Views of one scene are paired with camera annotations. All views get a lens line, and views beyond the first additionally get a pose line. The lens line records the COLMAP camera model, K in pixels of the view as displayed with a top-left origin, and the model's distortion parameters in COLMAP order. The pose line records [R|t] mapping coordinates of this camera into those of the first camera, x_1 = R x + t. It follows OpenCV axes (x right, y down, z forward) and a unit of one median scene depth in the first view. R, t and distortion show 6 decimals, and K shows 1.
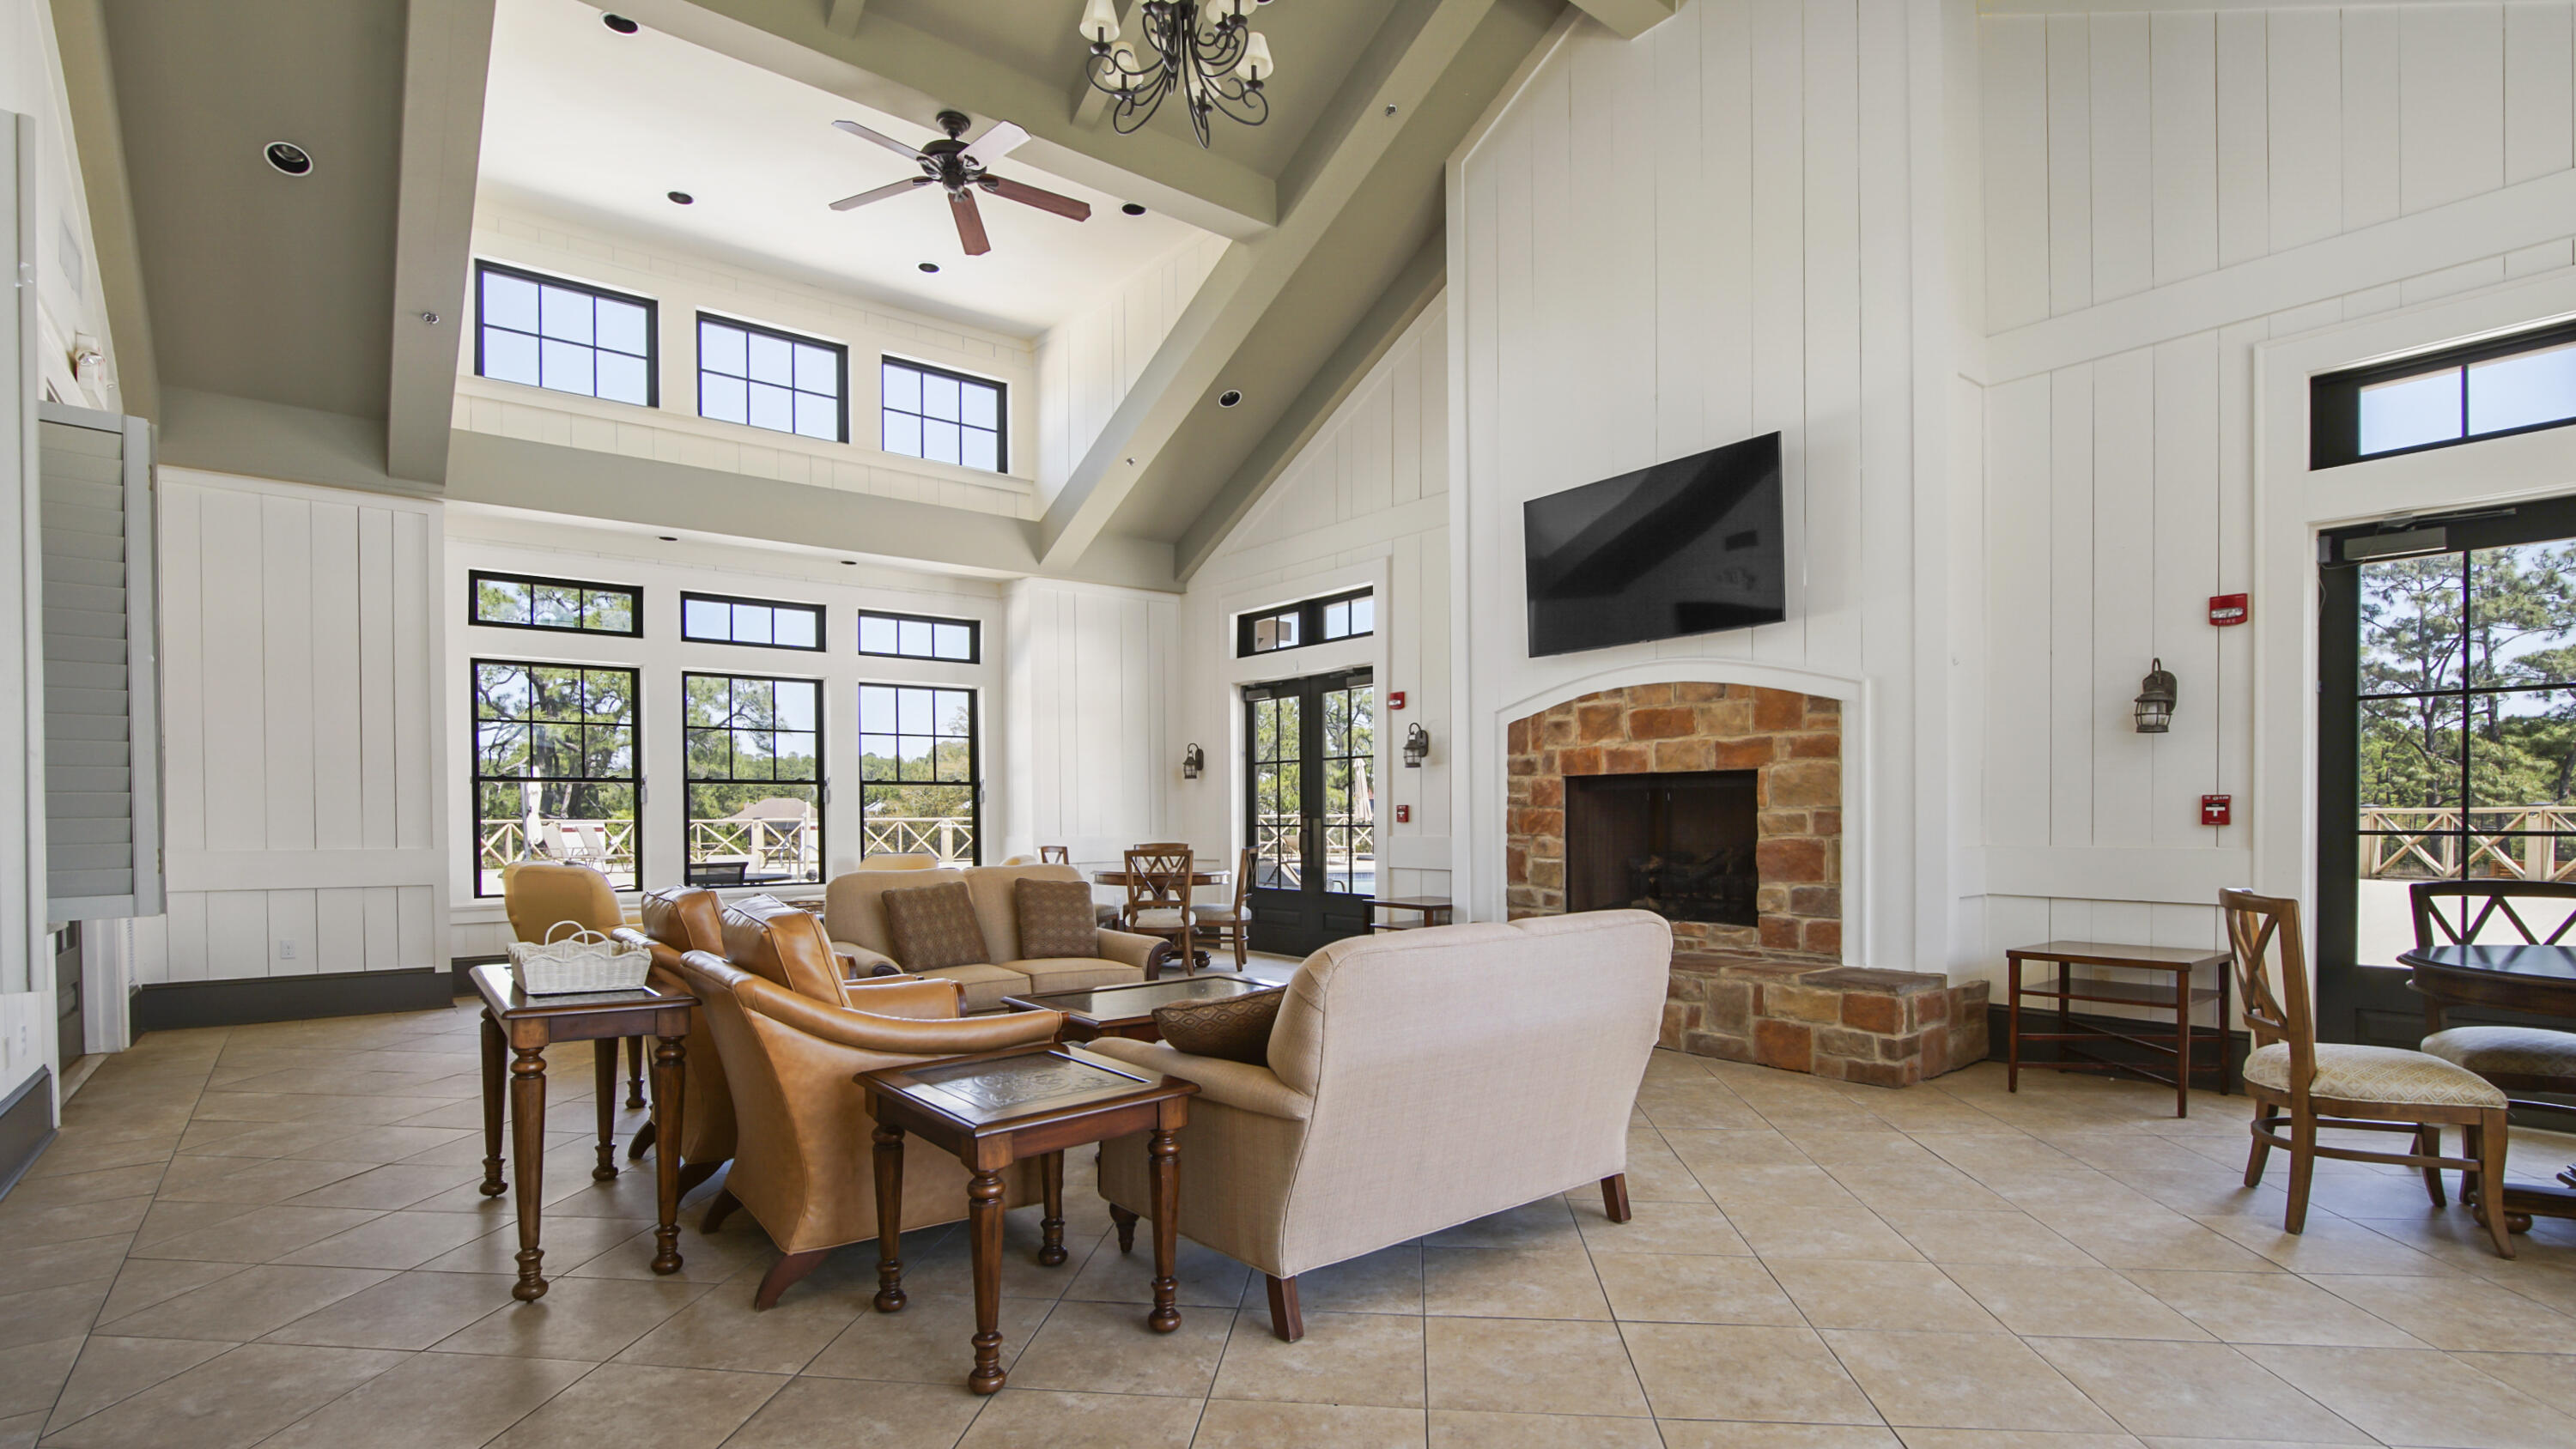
lens RADIAL K [[1245.2, 0, 1268.4], [0, 1245.2, 740.1], [0, 0, 1]] dist [-0.001633, 0.000067]
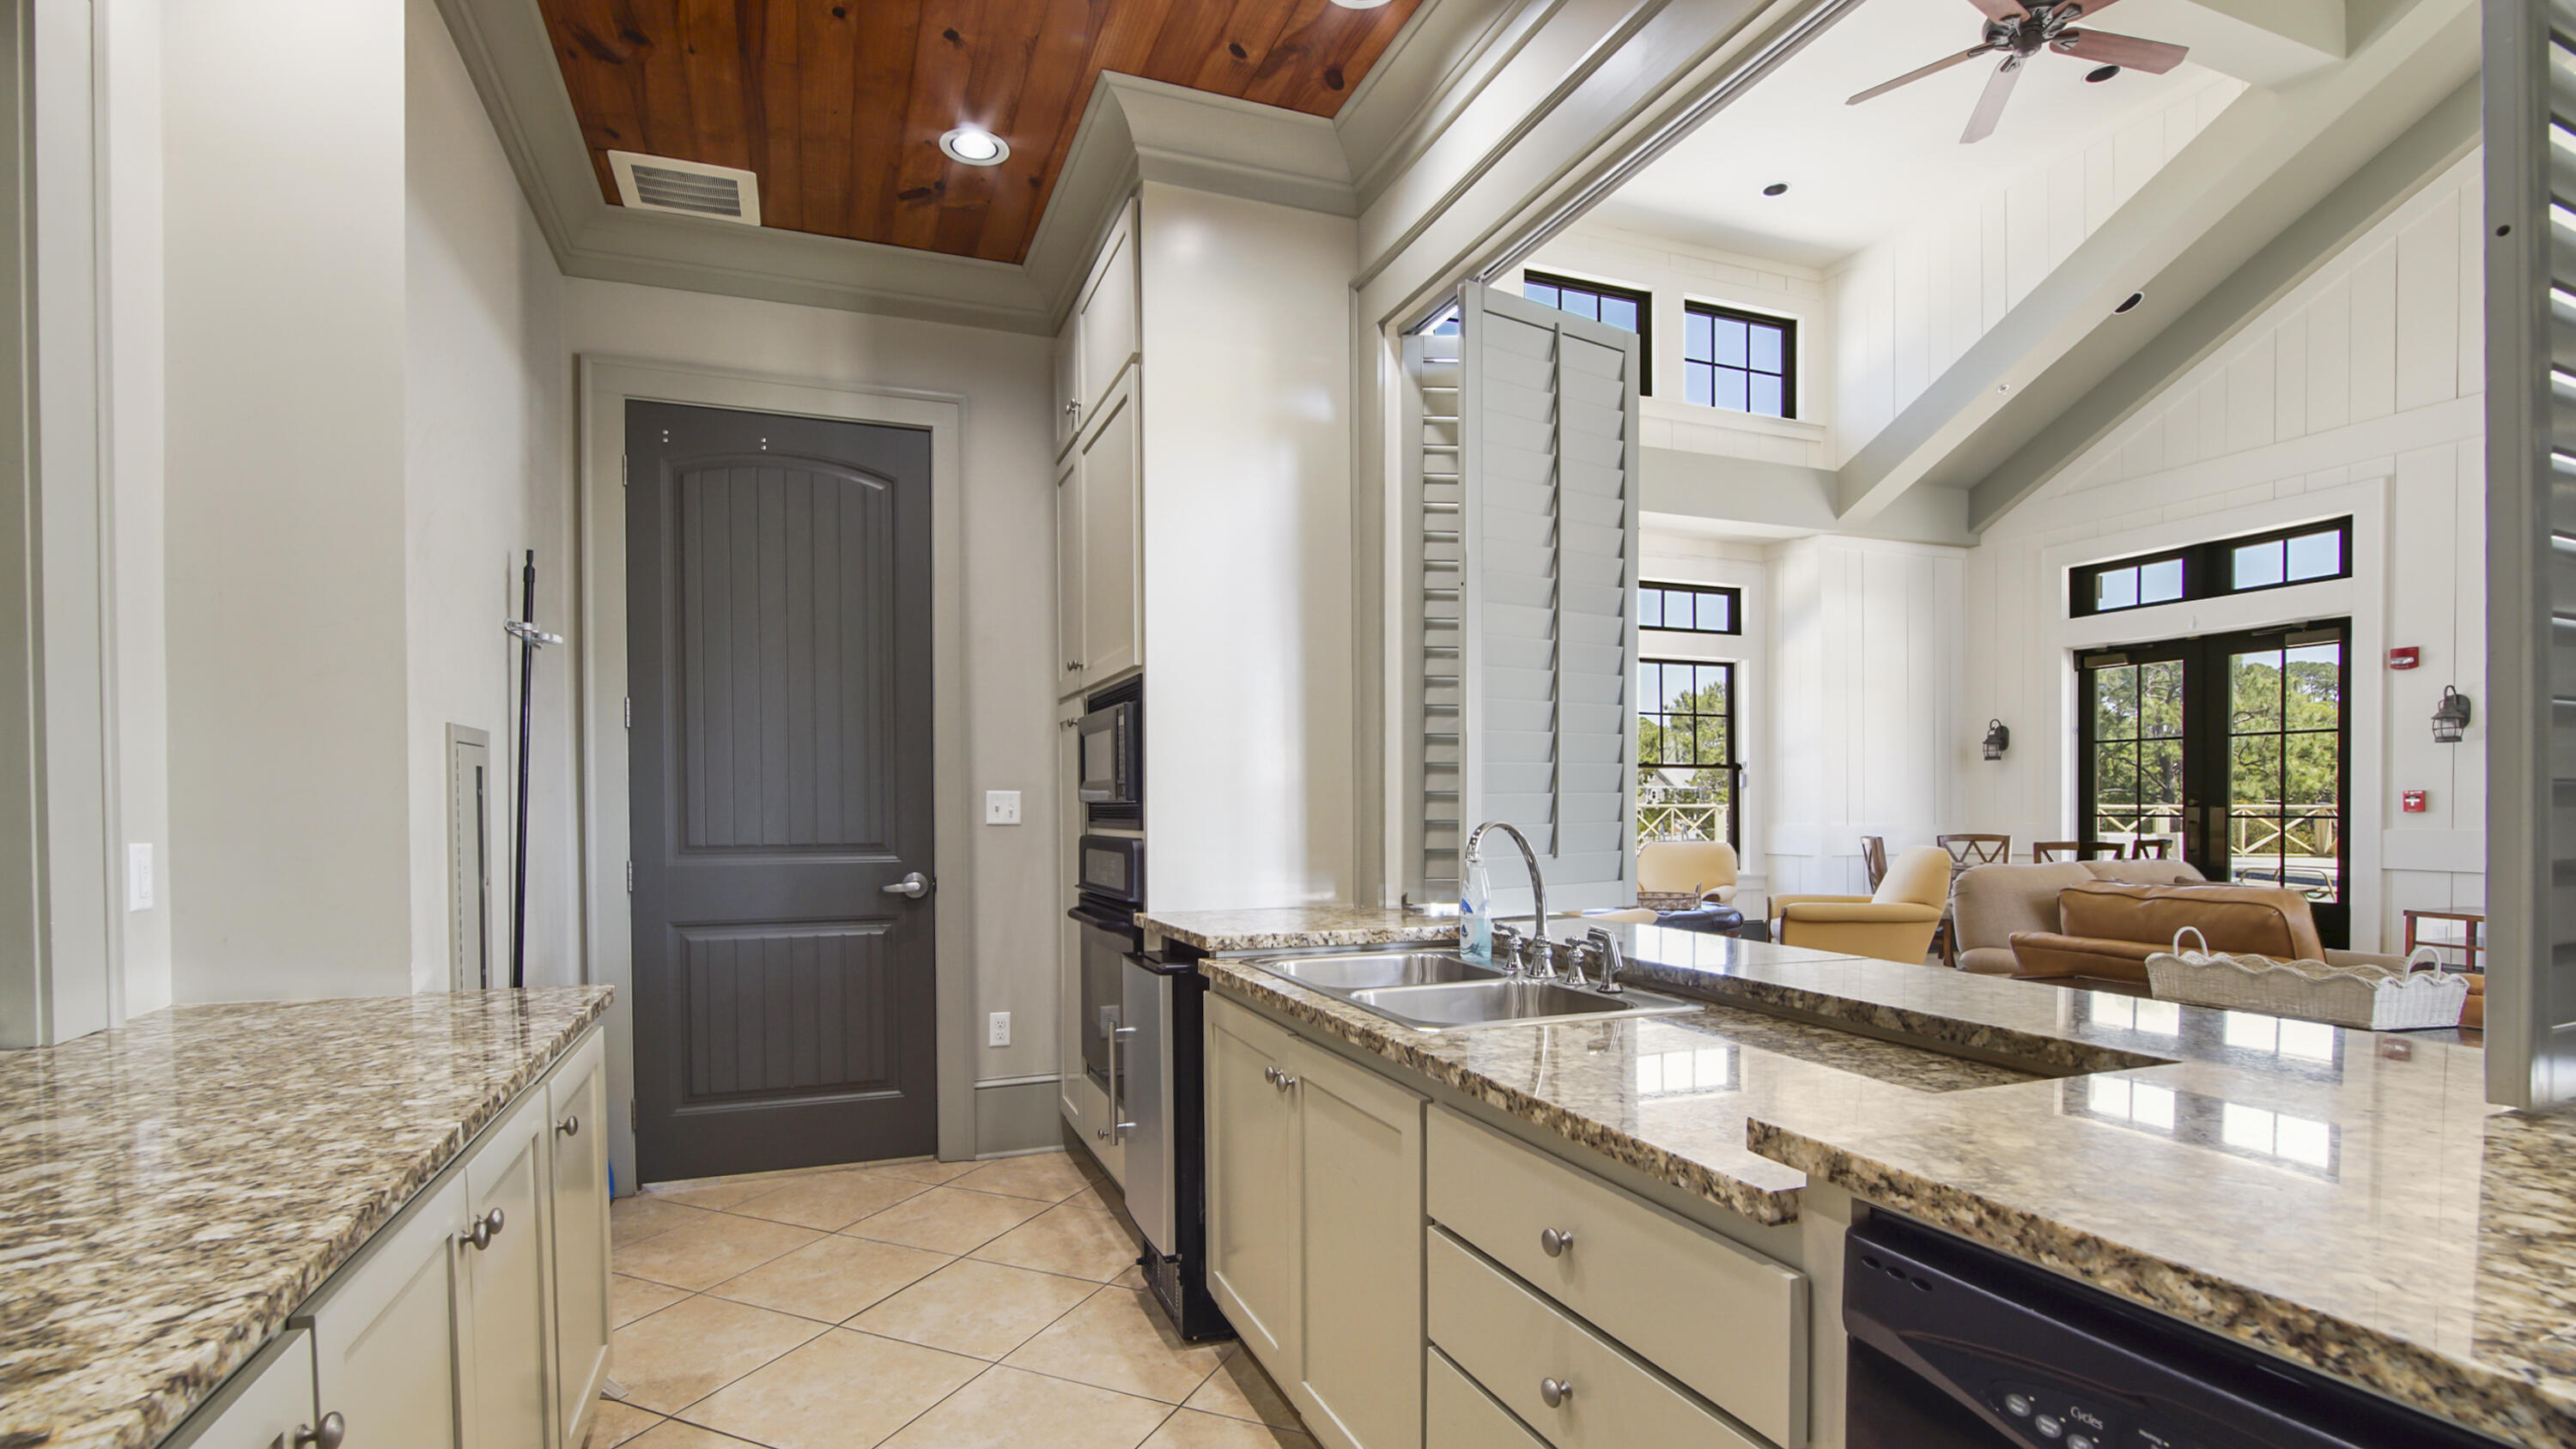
lens RADIAL K [[1245.2, 0, 1268.4], [0, 1245.2, 740.1], [0, 0, 1]] dist [-0.001633, 0.000067]
pose [[0.954071, -0.007159, -0.299496, -0.304974], [0.009549, 0.999933, 0.006517, 0.006905], [0.299429, -0.009078, 0.954075, 0.024997]]
